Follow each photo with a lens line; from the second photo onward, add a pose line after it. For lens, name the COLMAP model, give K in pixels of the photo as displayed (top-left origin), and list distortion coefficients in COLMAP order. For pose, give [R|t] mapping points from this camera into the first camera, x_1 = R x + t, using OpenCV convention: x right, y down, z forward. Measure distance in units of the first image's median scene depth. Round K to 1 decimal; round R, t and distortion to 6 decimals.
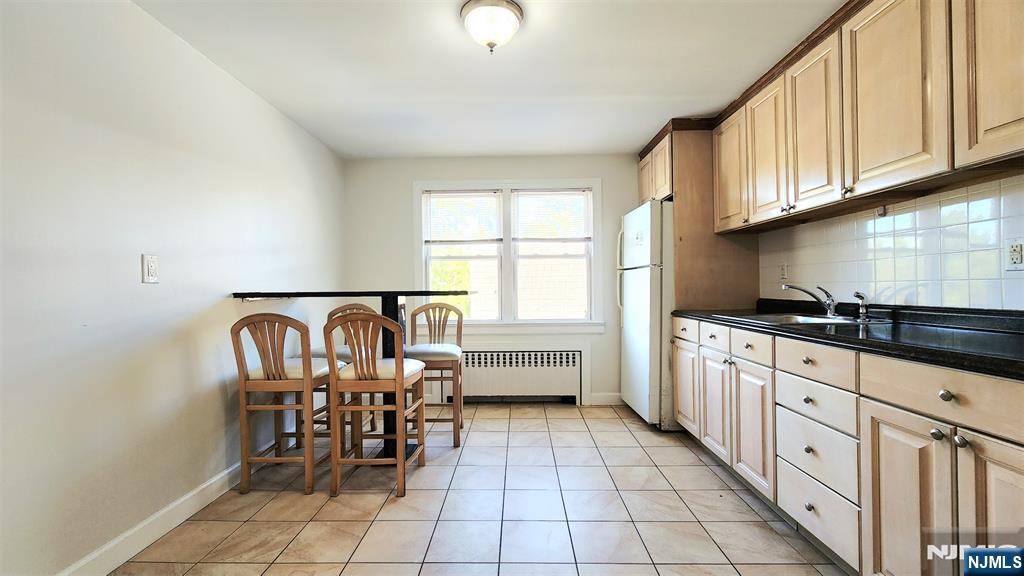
lens RADIAL K [[421.9, 0, 510.7], [0, 421.9, 284.0], [0, 0, 1]] dist [0.004103, 0.000197]
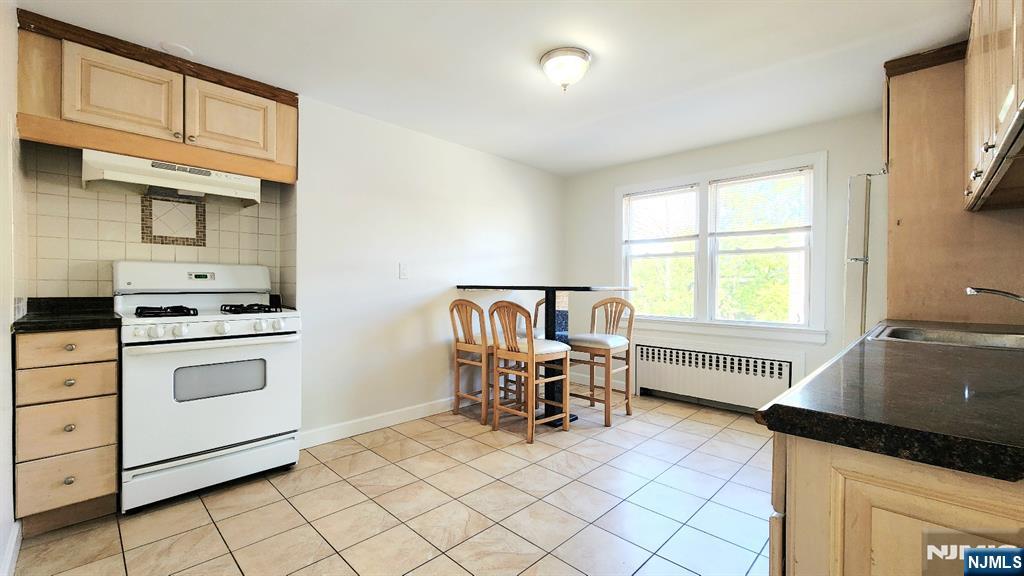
lens RADIAL K [[421.9, 0, 506.0], [0, 421.9, 282.1], [0, 0, 1]] dist [0.004103, 0.000197]
pose [[0.728610, 0.011535, -0.684832, 0.399955], [-0.007042, 0.999931, 0.009351, -0.005865], [0.684893, -0.001991, 0.728641, -0.002697]]
